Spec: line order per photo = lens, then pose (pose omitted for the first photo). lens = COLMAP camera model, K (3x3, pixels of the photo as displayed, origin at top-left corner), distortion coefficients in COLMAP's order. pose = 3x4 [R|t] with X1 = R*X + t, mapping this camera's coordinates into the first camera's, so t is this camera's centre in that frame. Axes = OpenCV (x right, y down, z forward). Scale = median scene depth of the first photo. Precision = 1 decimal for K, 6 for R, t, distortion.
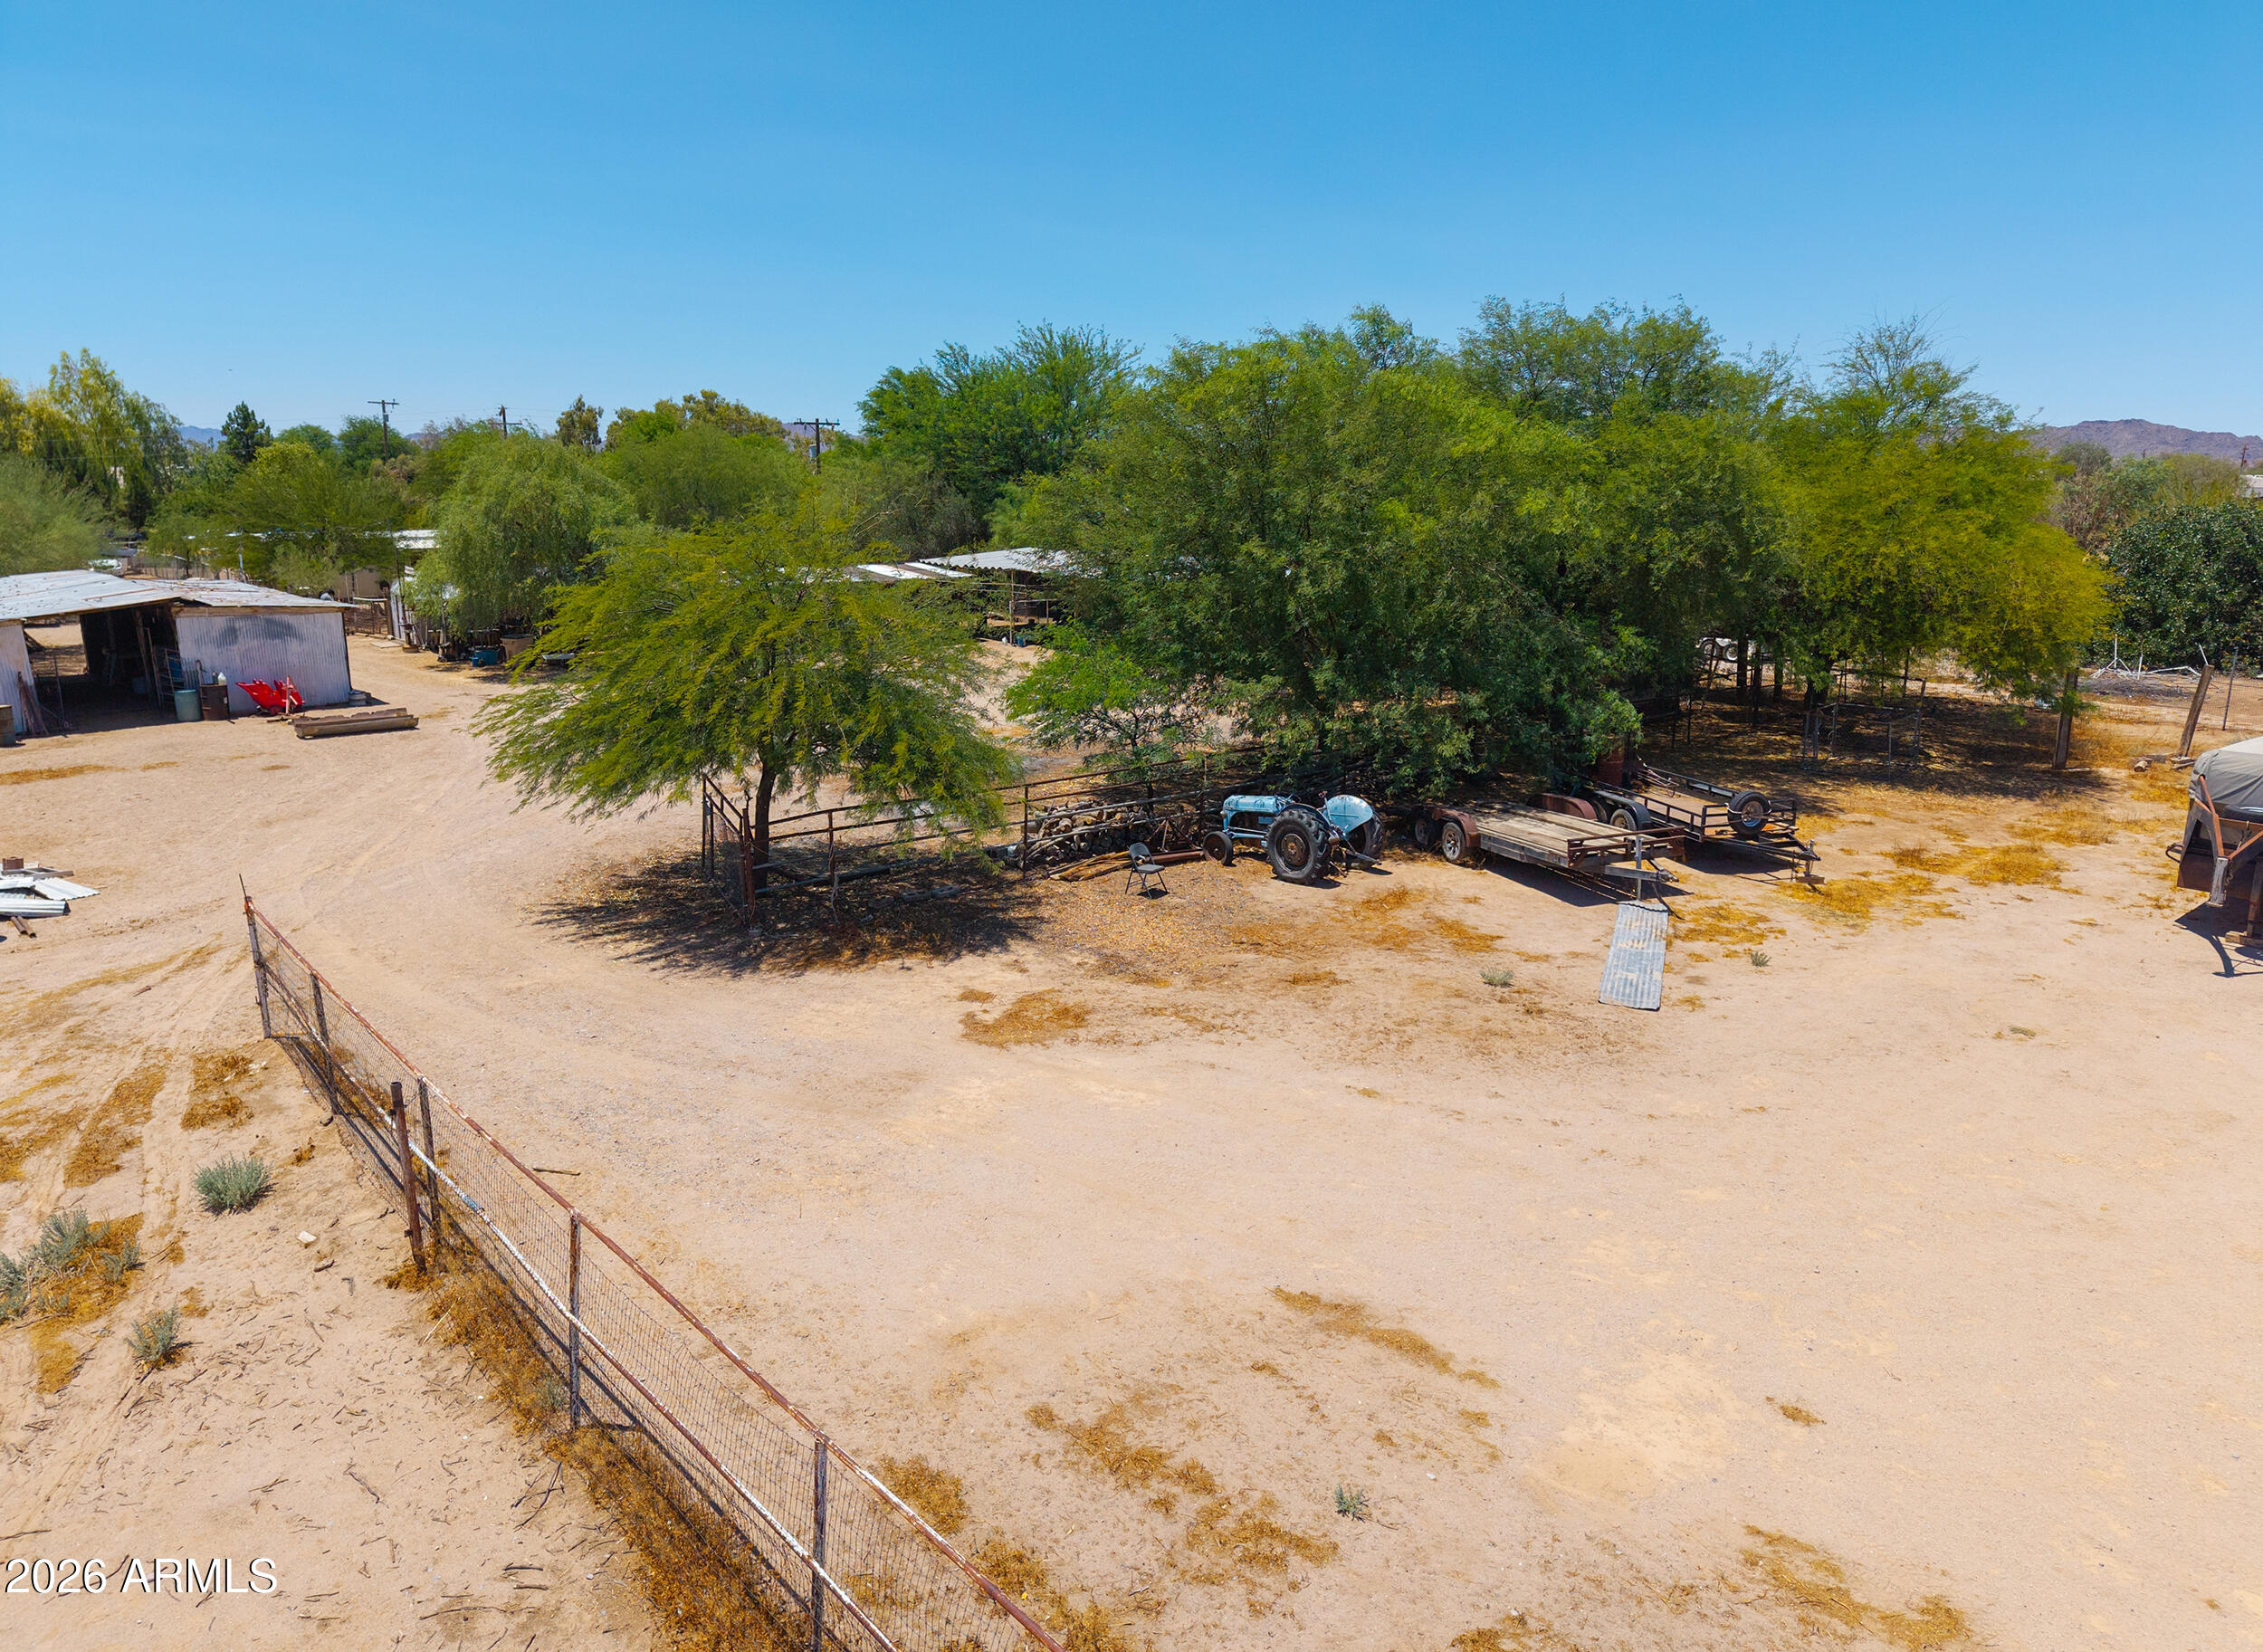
lens RADIAL K [[1521.0, 0, 1154.4], [0, 1521.0, 827.5], [0, 0, 1]] dist [0.042528, -0.051003]
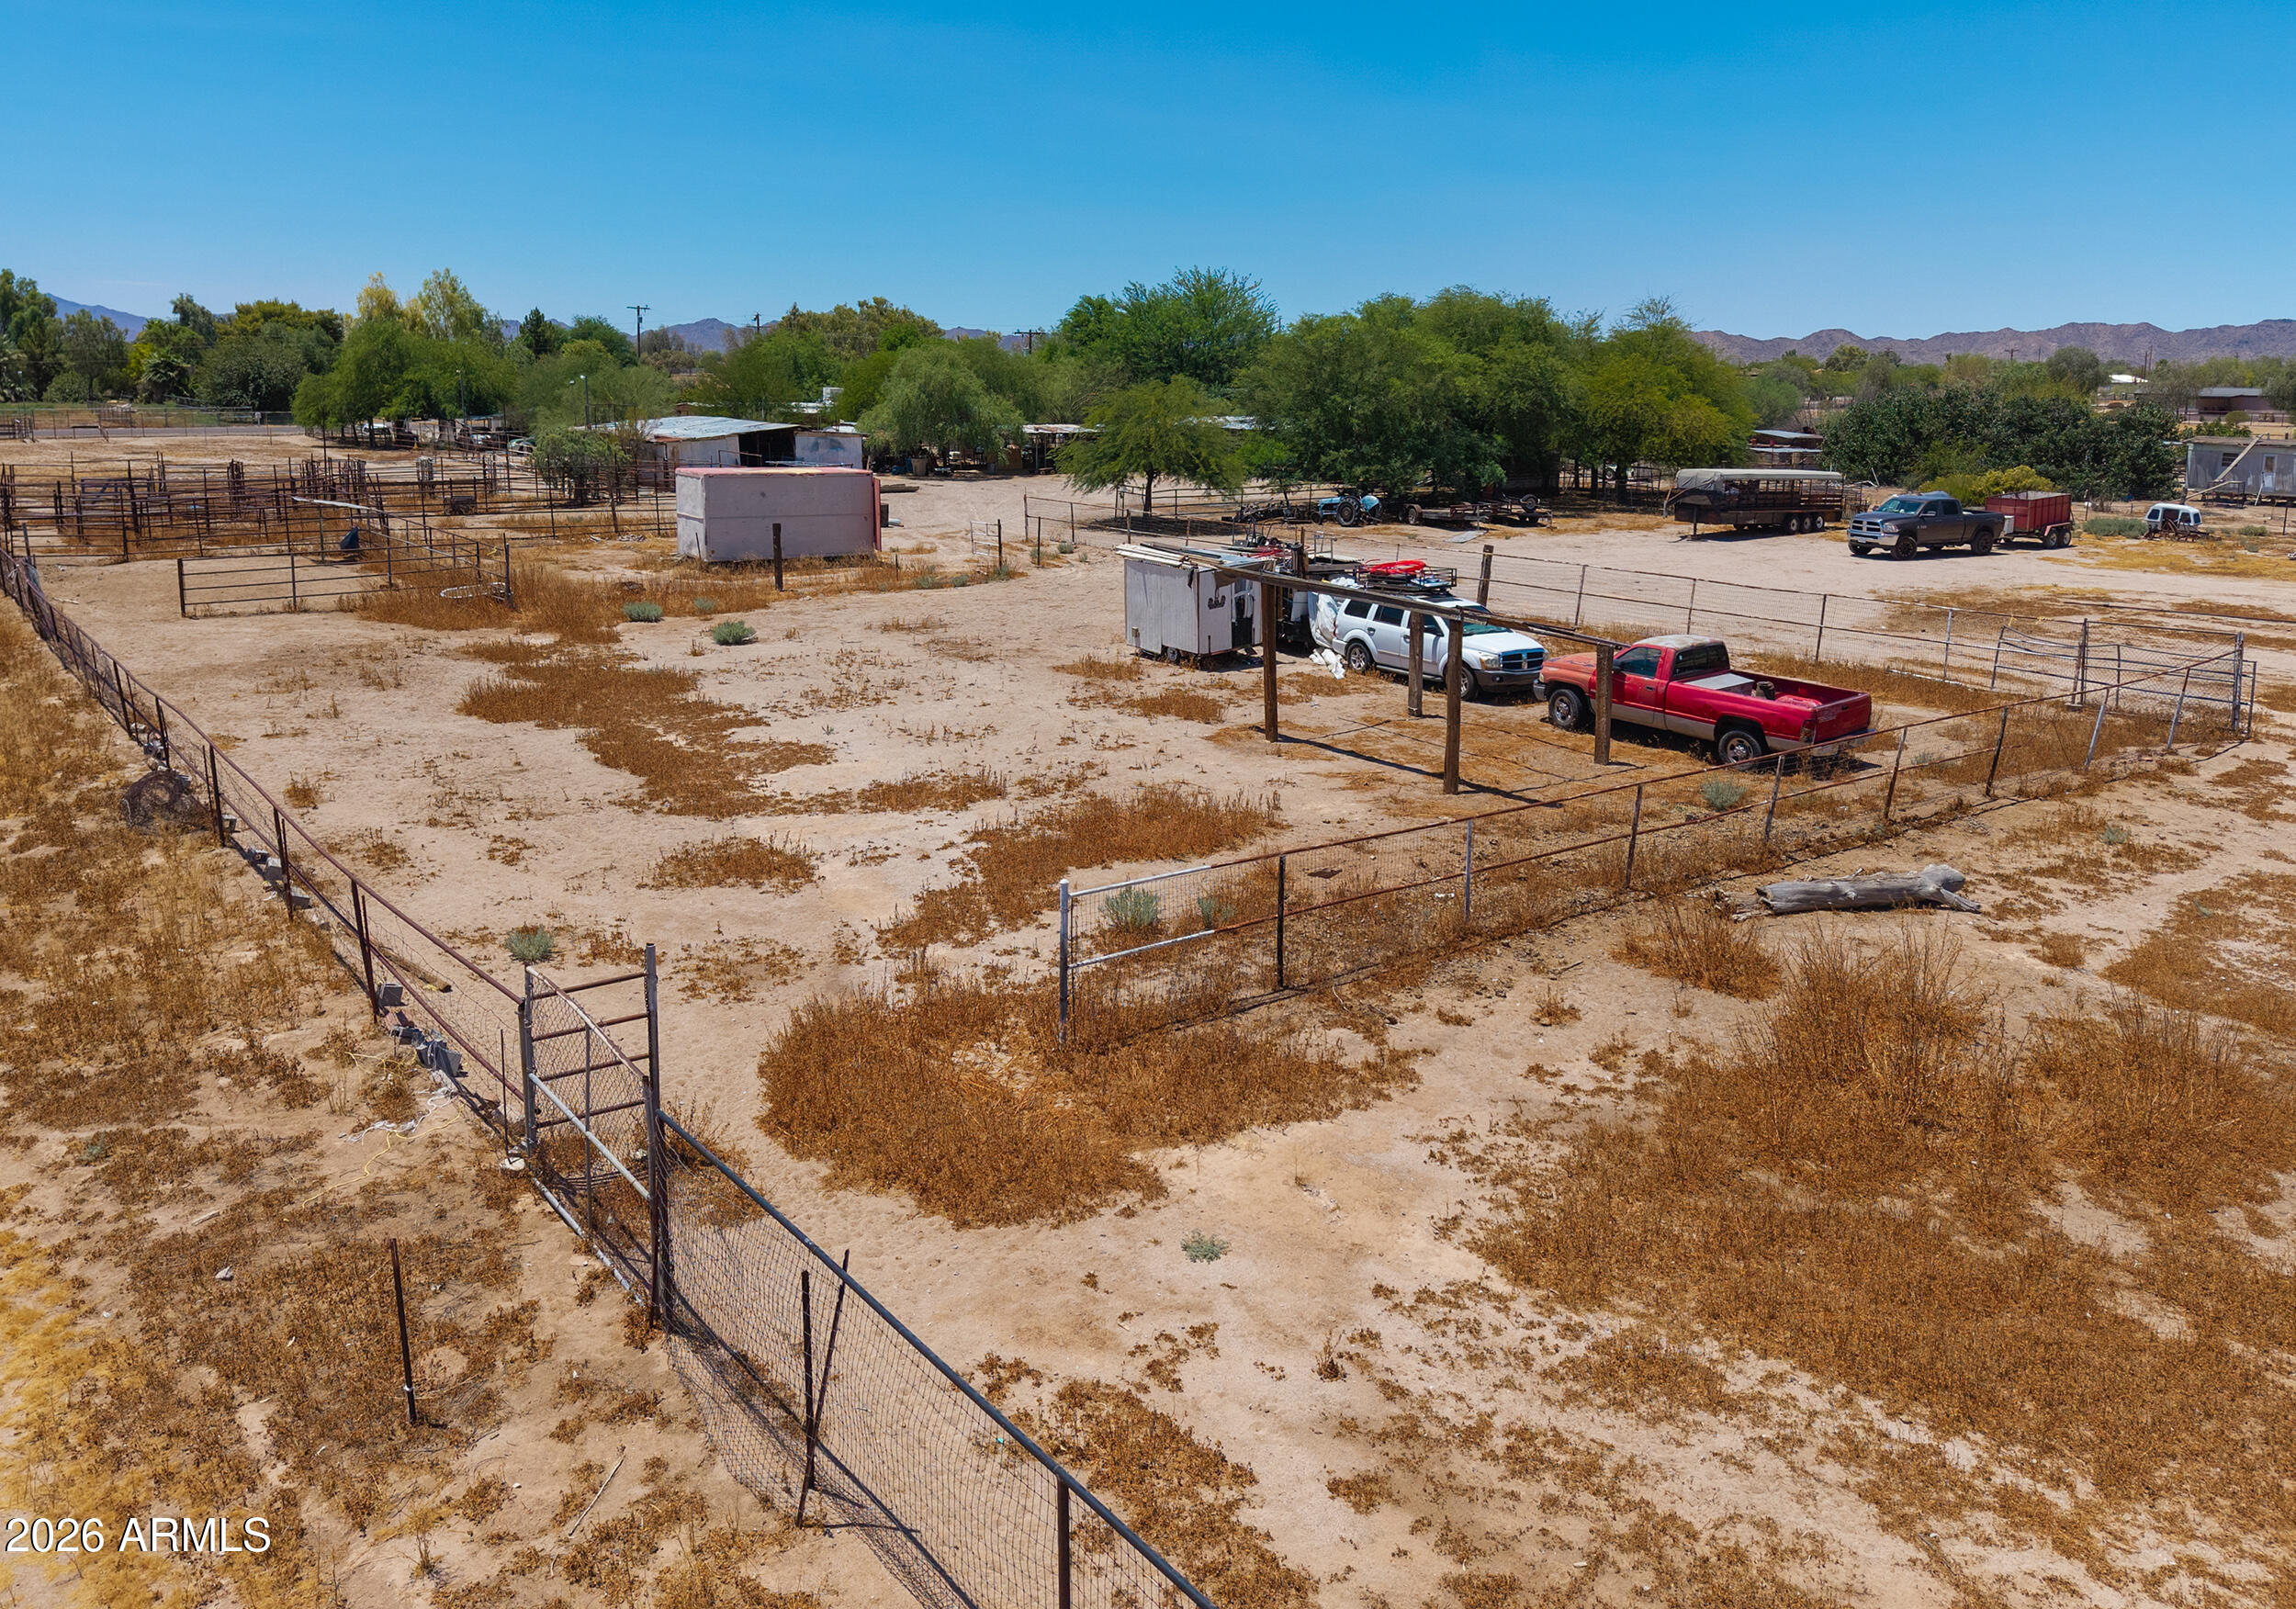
lens RADIAL K [[1632.2, 0, 1135.8], [0, 1632.2, 685.1], [0, 0, 1]] dist [0.056191, -0.065940]
pose [[0.998333, 0.017539, -0.054985, -0.073640], [-0.019604, 0.999114, -0.037230, 0.278443], [0.054283, 0.038246, 0.997793, -1.188634]]
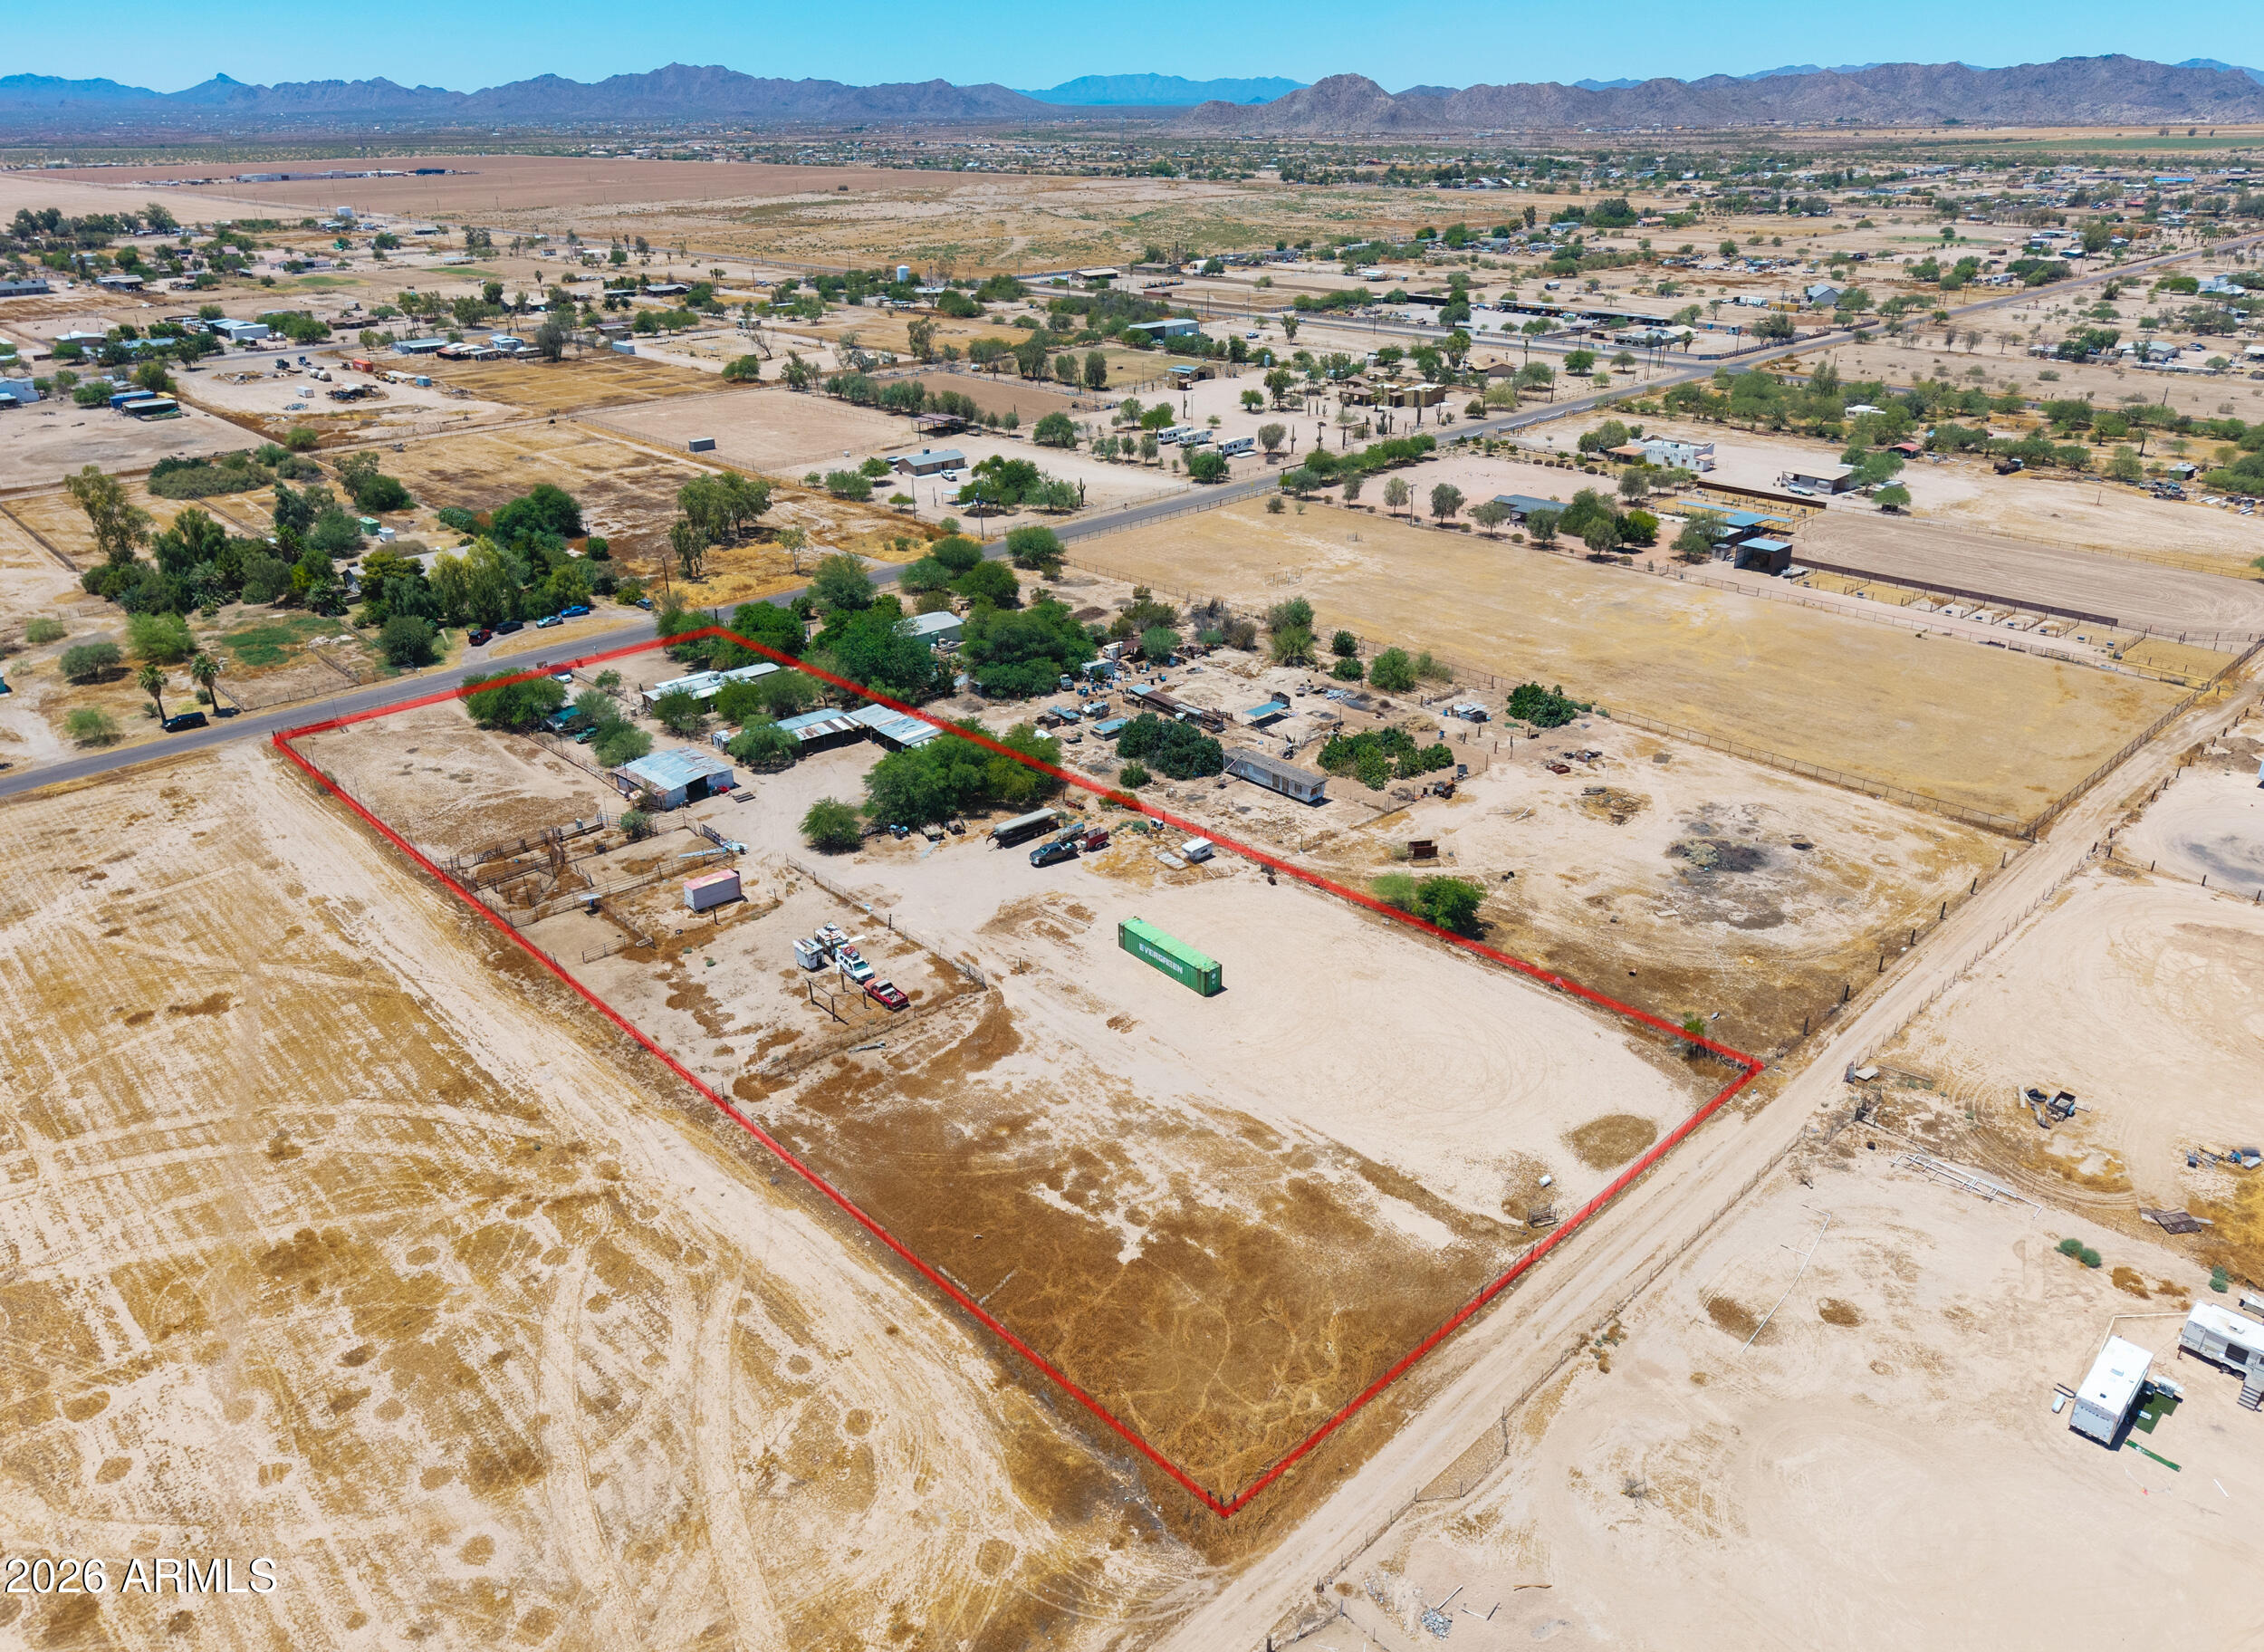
lens RADIAL K [[1521.7, 0, 1154.9], [0, 1521.7, 827.5], [0, 0, 1]] dist [0.042528, -0.051003]
pose [[0.999298, -0.025883, 0.027067, 0.829944], [0.019642, 0.977579, 0.209649, -1.125164], [-0.031886, -0.208971, 0.977402, -4.592284]]
